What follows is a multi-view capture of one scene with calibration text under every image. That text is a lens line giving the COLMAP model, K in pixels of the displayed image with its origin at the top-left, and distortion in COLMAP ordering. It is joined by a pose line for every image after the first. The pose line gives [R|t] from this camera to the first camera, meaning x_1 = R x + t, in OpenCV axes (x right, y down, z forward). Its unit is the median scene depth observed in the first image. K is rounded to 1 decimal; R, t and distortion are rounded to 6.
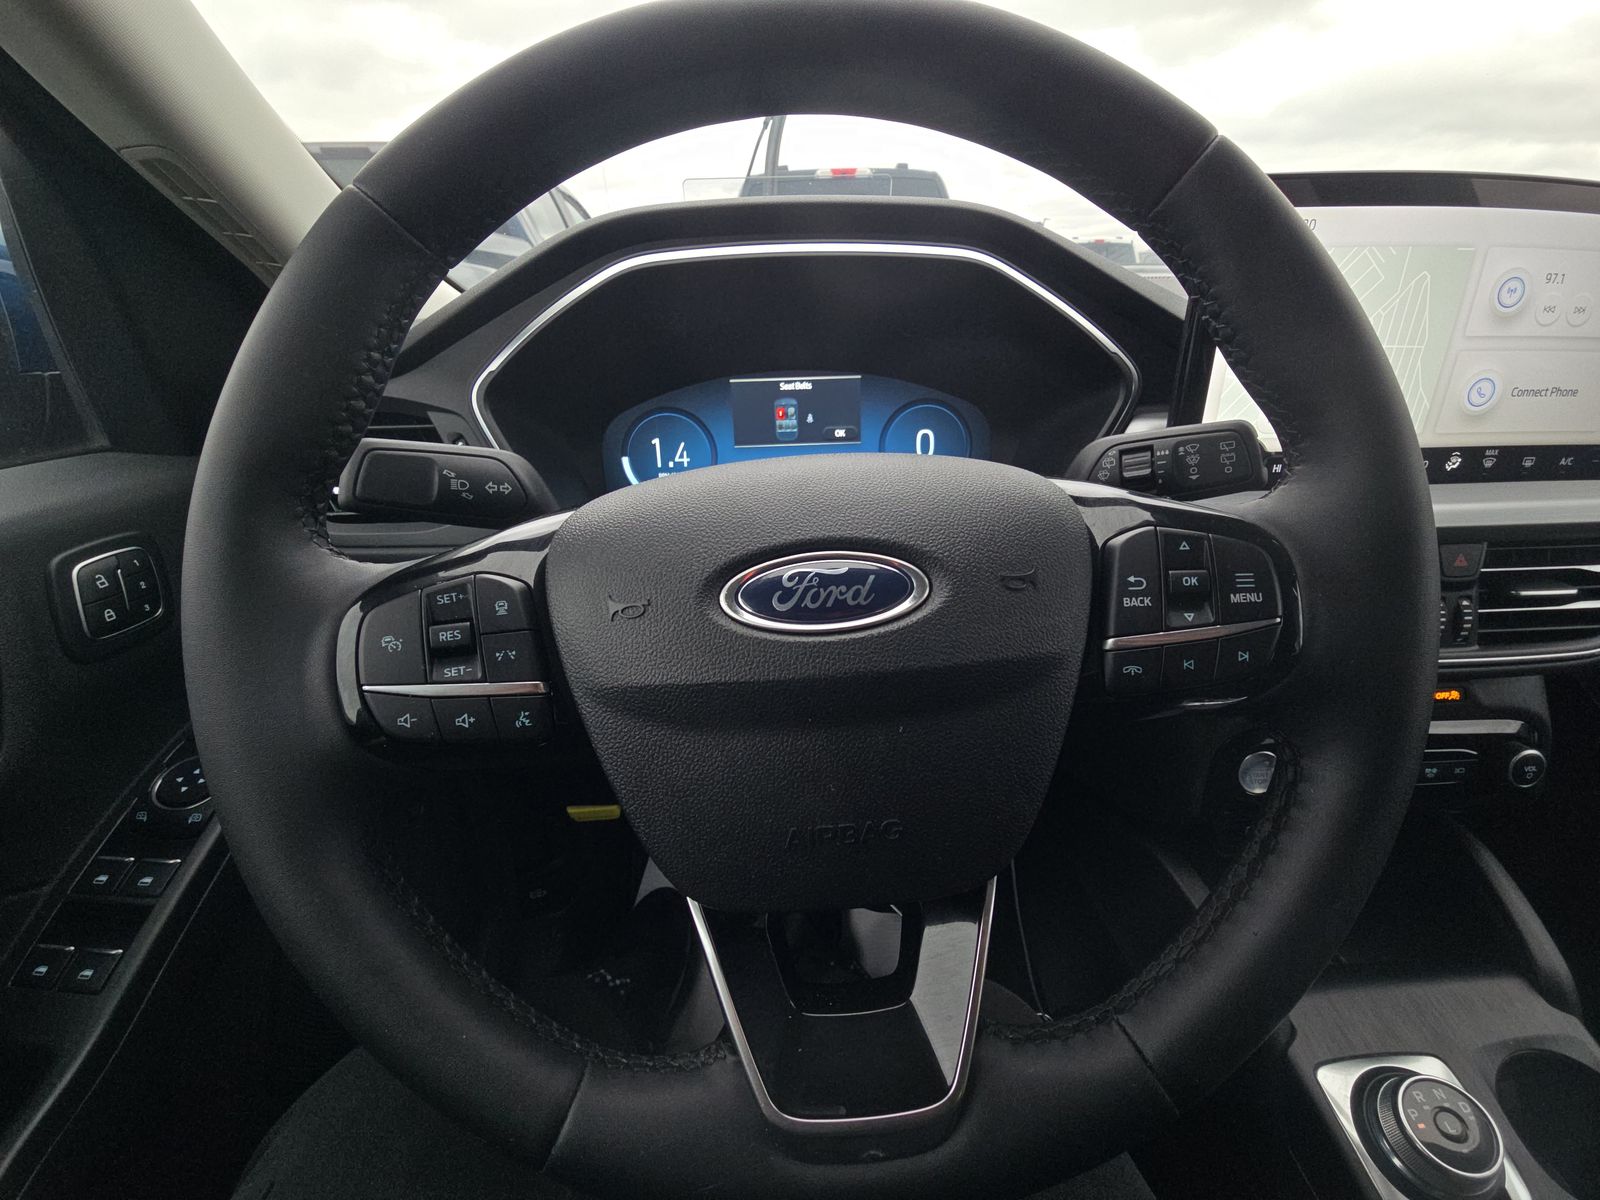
lens RADIAL K [[646.6, 0, 796.4], [0, 646.6, 604.3], [0, 0, 1]] dist [0.008780, -0.005514]
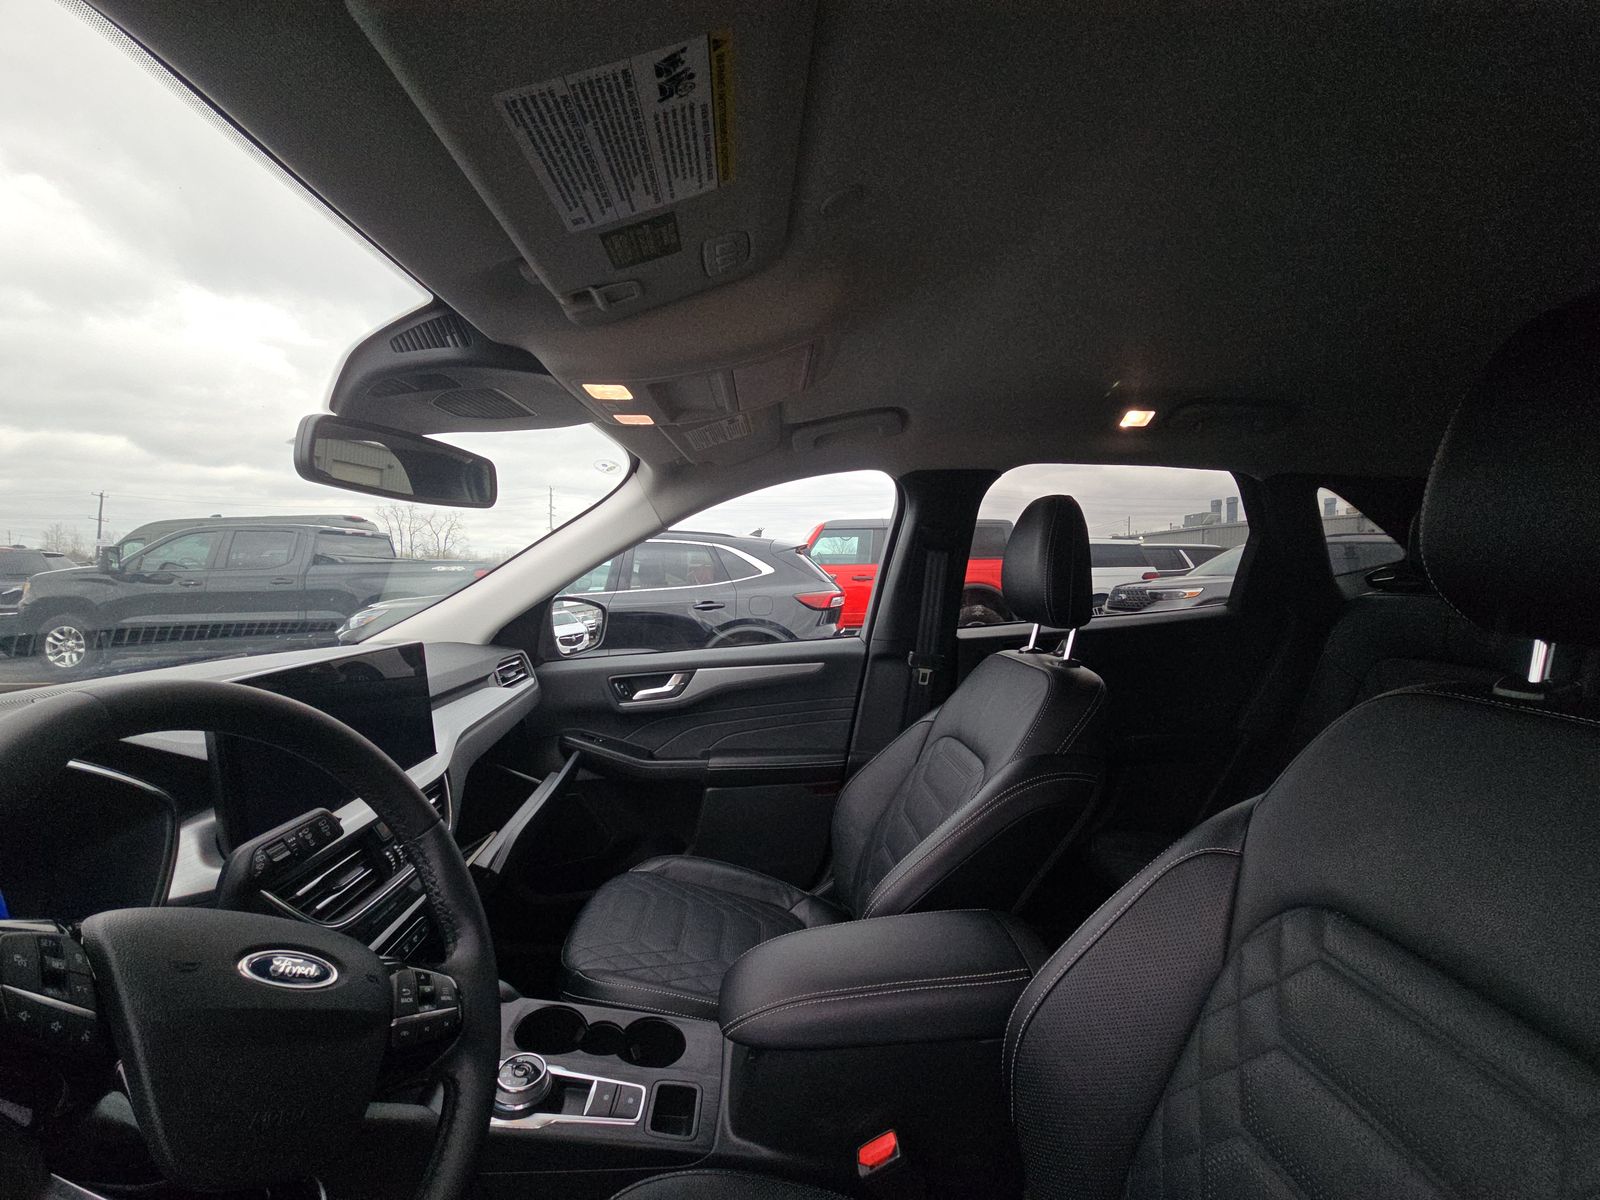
lens RADIAL K [[646.6, 0, 808.7], [0, 646.6, 603.9], [0, 0, 1]] dist [0.008780, -0.005514]
pose [[-0.015589, -0.043548, 0.998930, -1.007415], [0.443316, 0.895187, 0.045944, -0.212762], [-0.896230, 0.443557, 0.005351, -0.492176]]
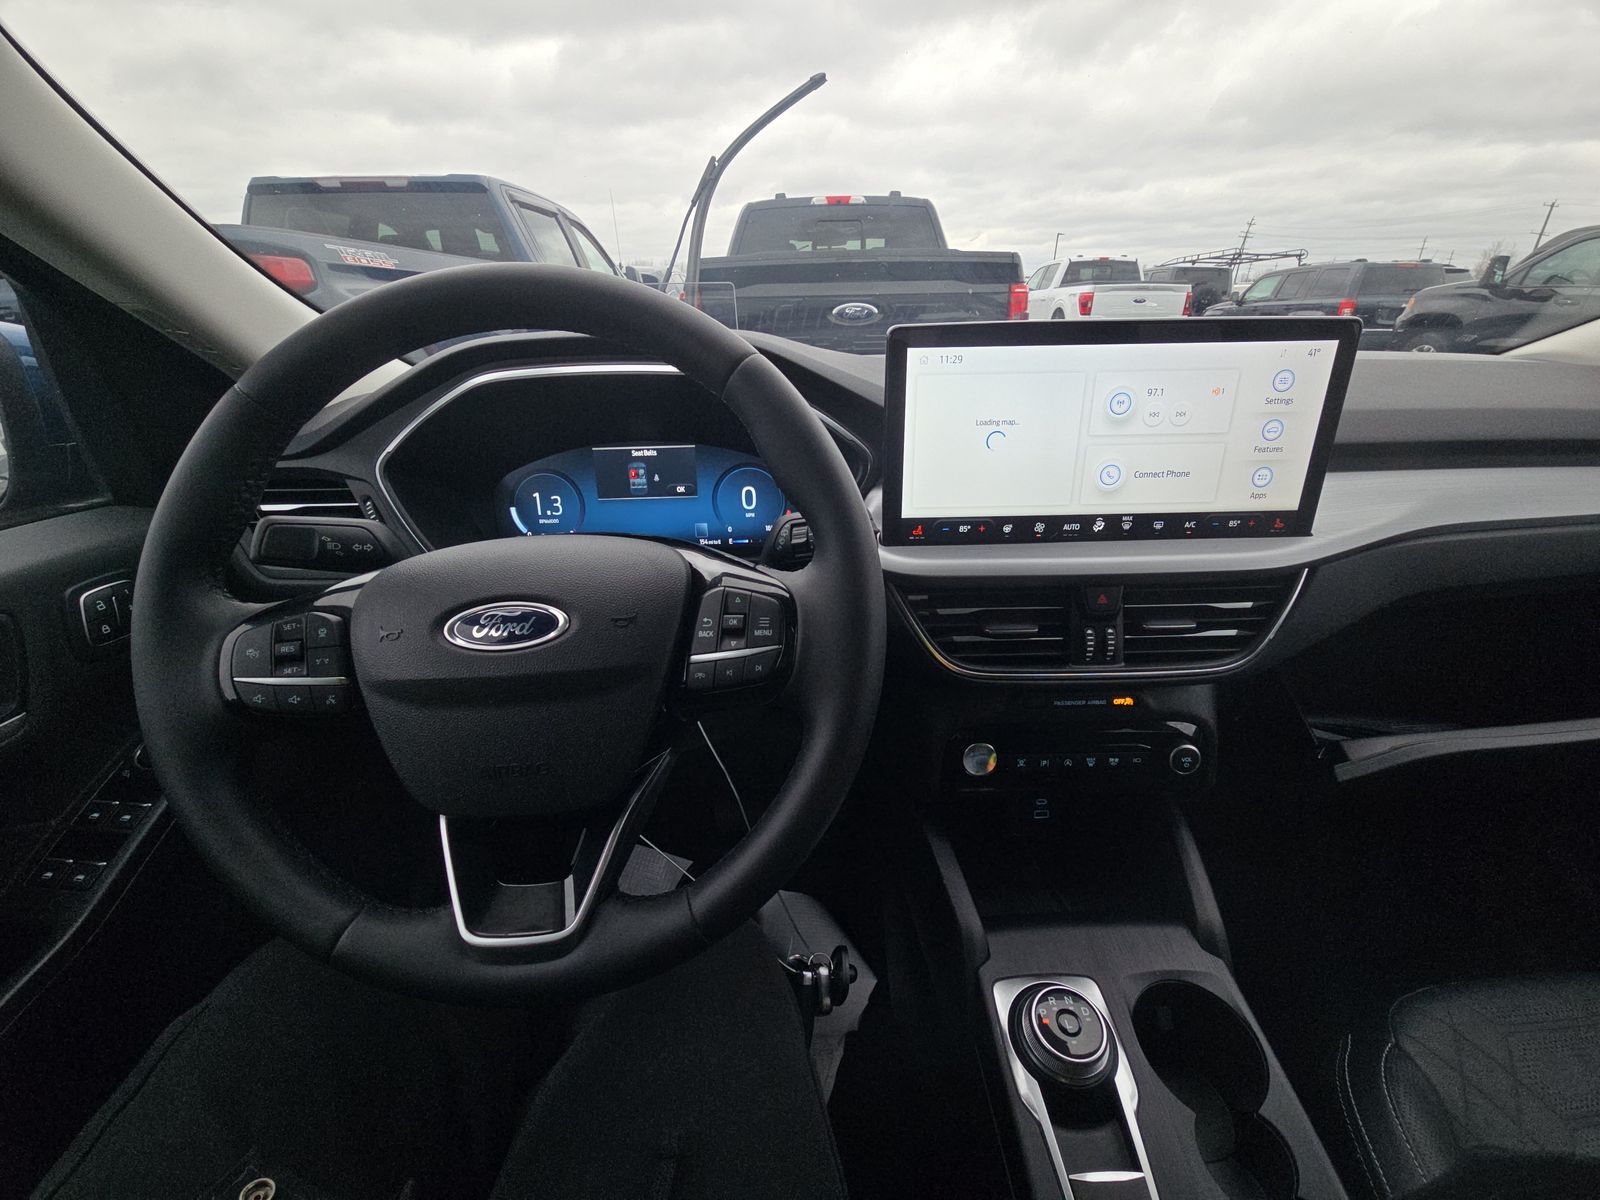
lens RADIAL K [[646.6, 0, 797.9], [0, 646.6, 603.8], [0, 0, 1]] dist [0.008780, -0.005514]
pose [[0.999708, 0.011296, -0.021385, 0.453347], [-0.011612, 0.999824, -0.014713, -0.033043], [0.021215, 0.014957, 0.999663, -0.362498]]
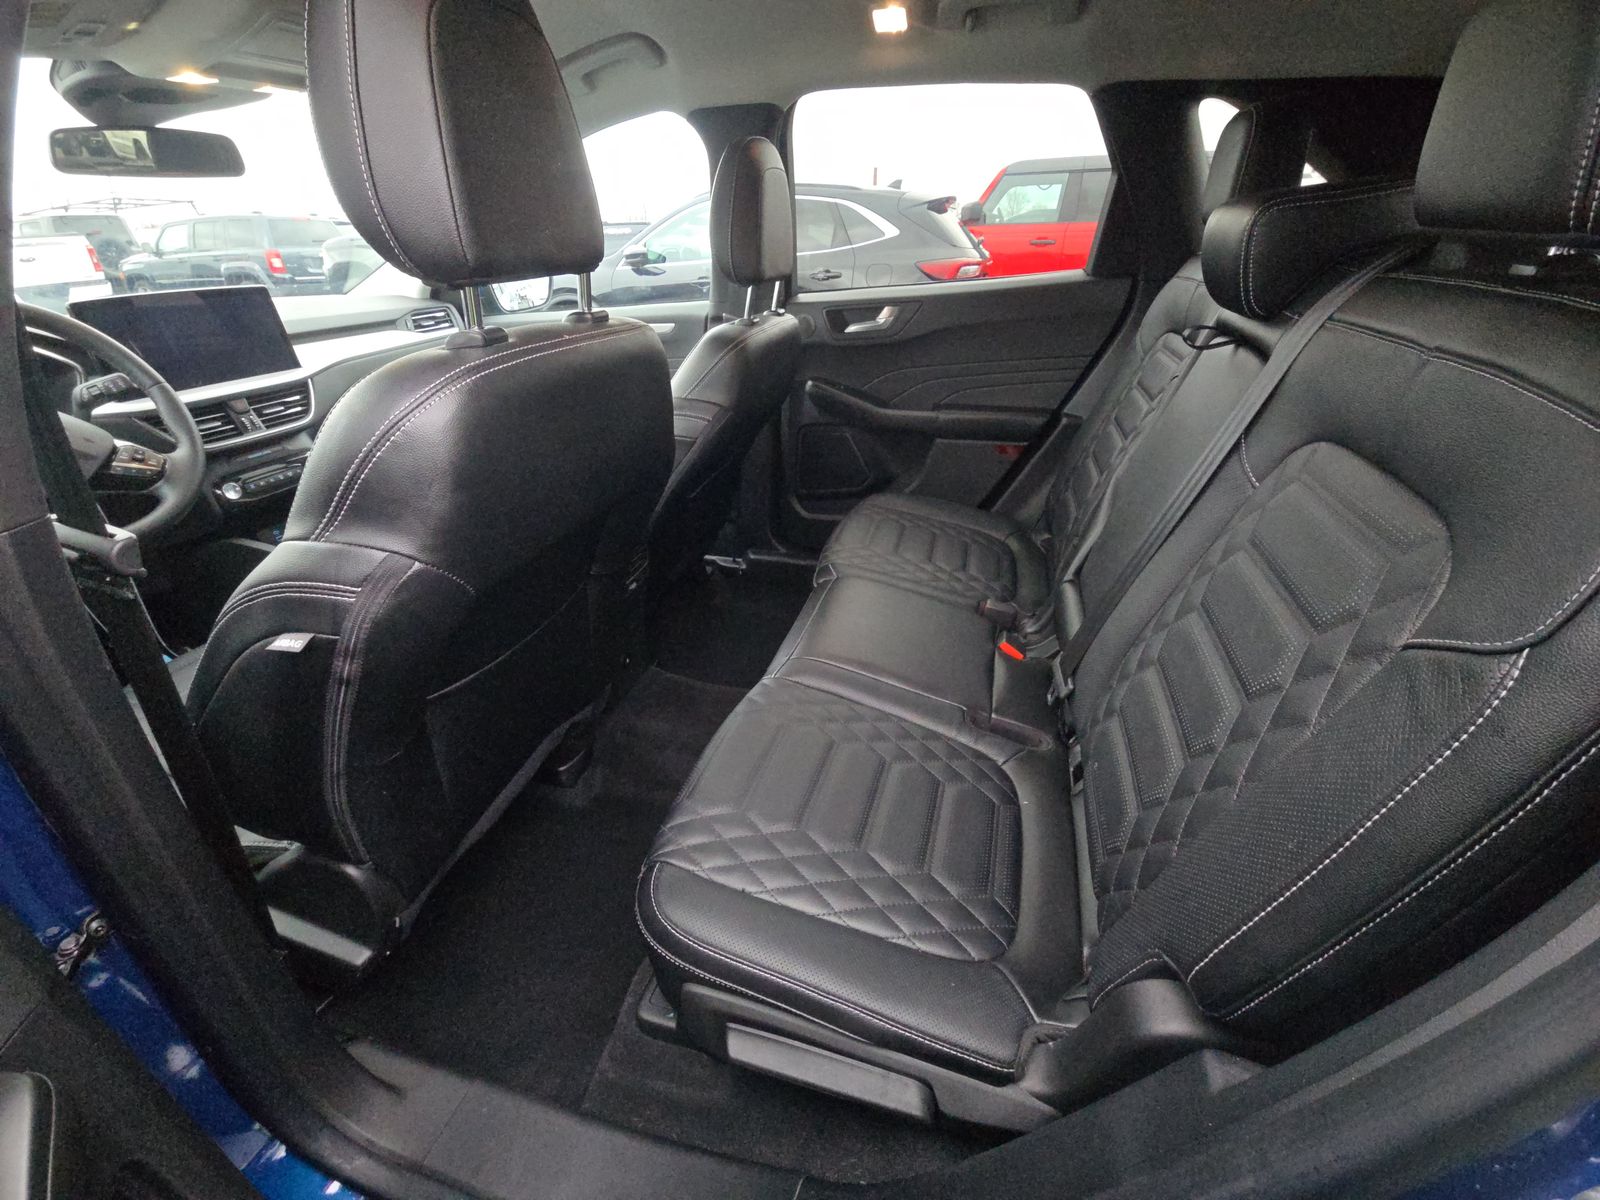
lens RADIAL K [[646.6, 0, 796.2], [0, 646.6, 604.7], [0, 0, 1]] dist [0.008780, -0.005514]
pose [[0.319455, -0.463719, 0.826385, -1.334845], [0.422270, 0.850370, 0.313941, 1.005774], [-0.848314, 0.248668, 0.467470, -2.835957]]
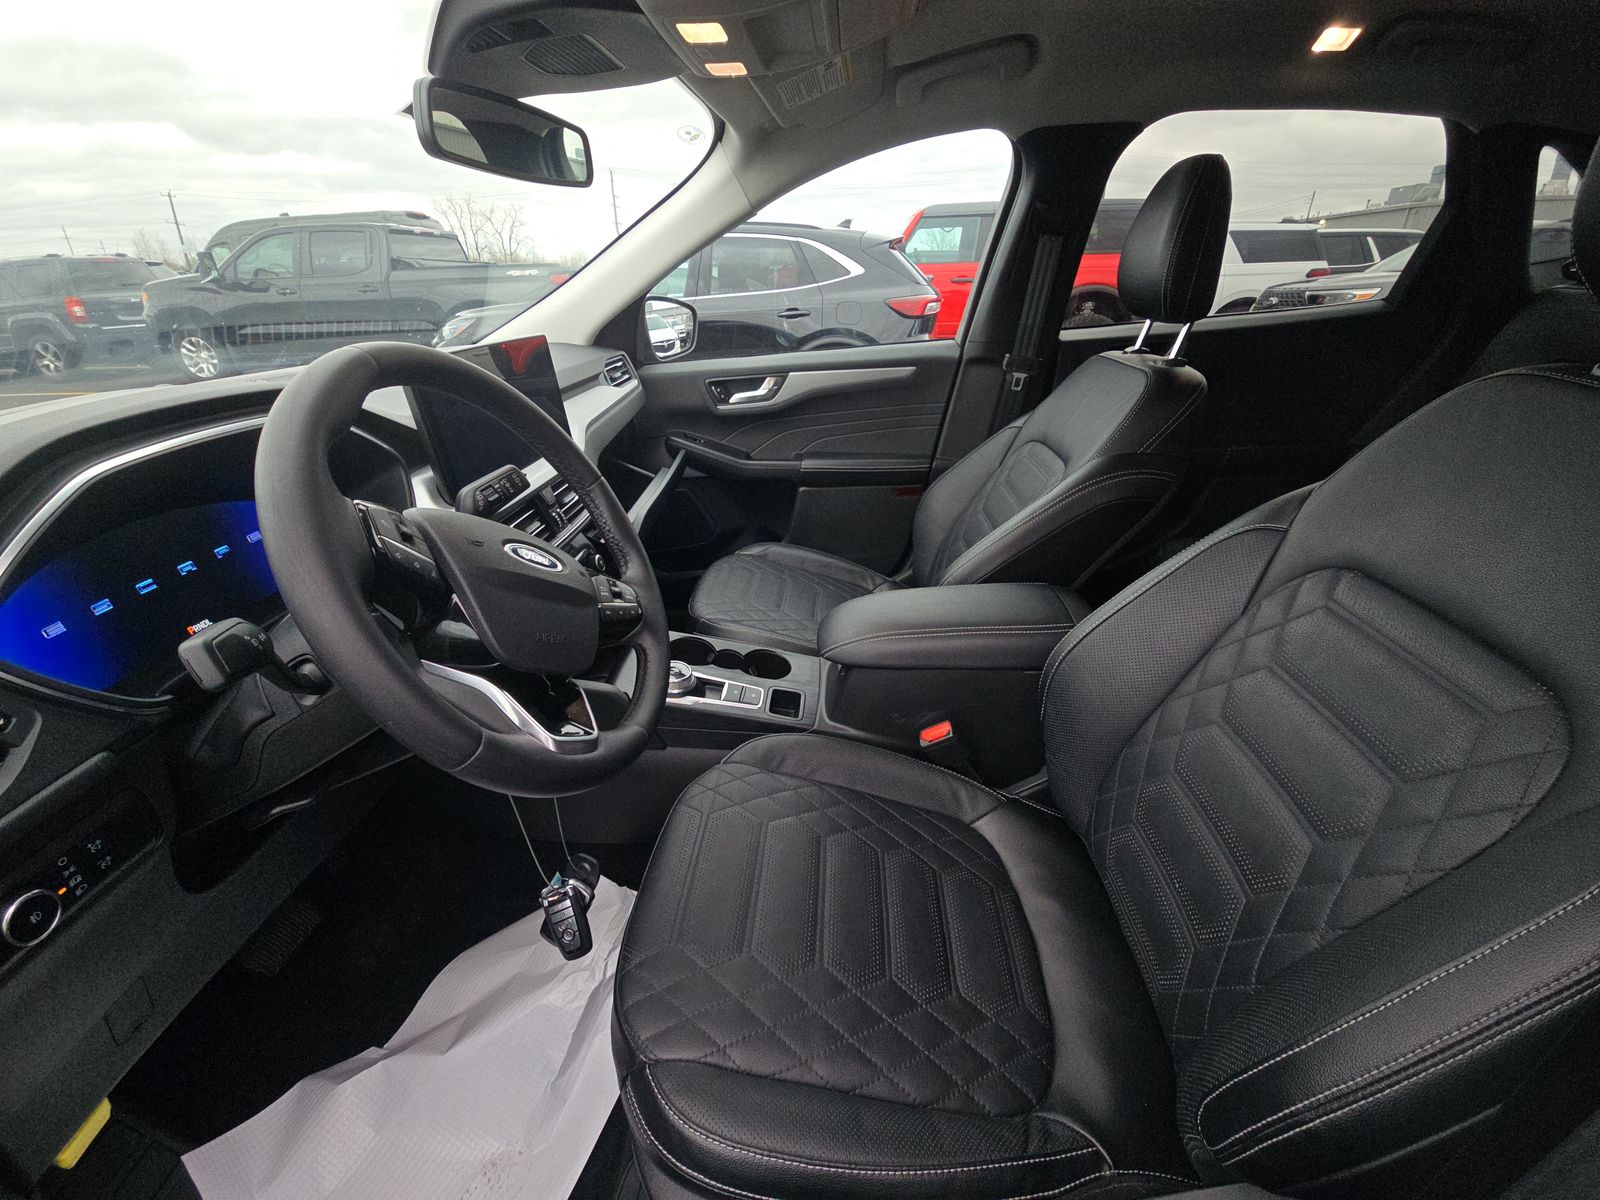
lens RADIAL K [[646.6, 0, 808.7], [0, 646.6, 601.6], [0, 0, 1]] dist [0.008780, -0.005514]
pose [[0.111875, -0.442597, 0.889715, -1.289082], [0.448484, 0.821453, 0.352246, -0.167003], [-0.886762, 0.359615, 0.290397, -0.443720]]
